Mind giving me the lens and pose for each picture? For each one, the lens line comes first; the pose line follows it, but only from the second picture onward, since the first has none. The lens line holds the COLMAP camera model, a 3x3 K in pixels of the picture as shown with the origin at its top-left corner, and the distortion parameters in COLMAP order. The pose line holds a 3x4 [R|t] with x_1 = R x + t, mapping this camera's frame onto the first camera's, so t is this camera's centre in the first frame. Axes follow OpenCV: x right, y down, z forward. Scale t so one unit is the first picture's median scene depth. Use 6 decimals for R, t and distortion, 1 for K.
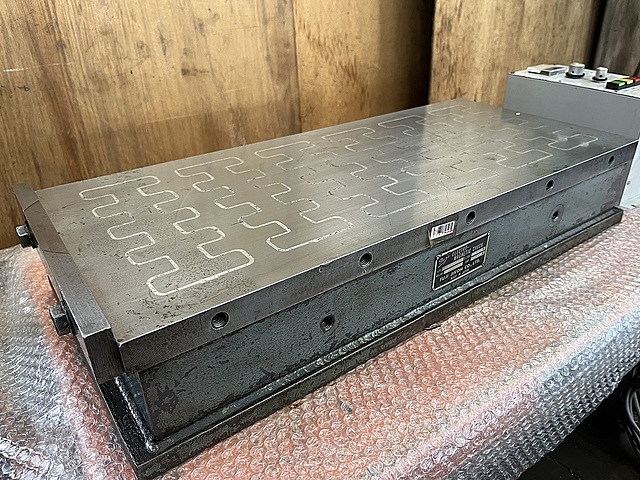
lens RADIAL K [[491.0, 0, 320.0], [0, 491.0, 240.0], [0, 0, 1]] dist [0.054570, -0.094427]
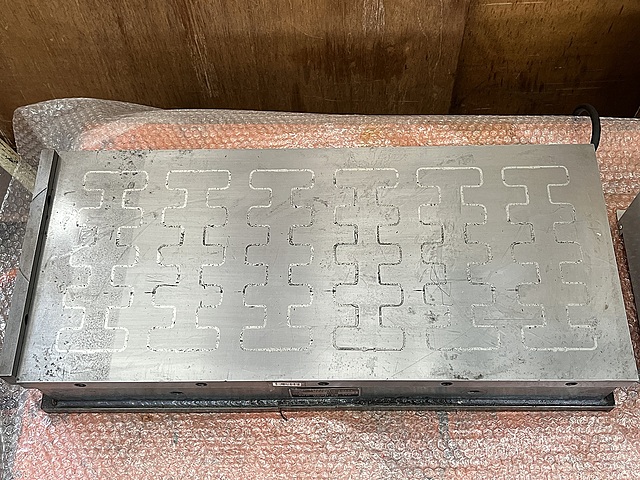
lens RADIAL K [[707.0, 0, 320.0], [0, 707.0, 240.0], [0, 0, 1]] dist [0.026255, 0.014420]
pose [[0.806456, 0.528254, -0.265661, 0.295902], [-0.270213, 0.728878, 0.629064, -0.693508], [0.525940, -0.435527, 0.730550, -0.018688]]
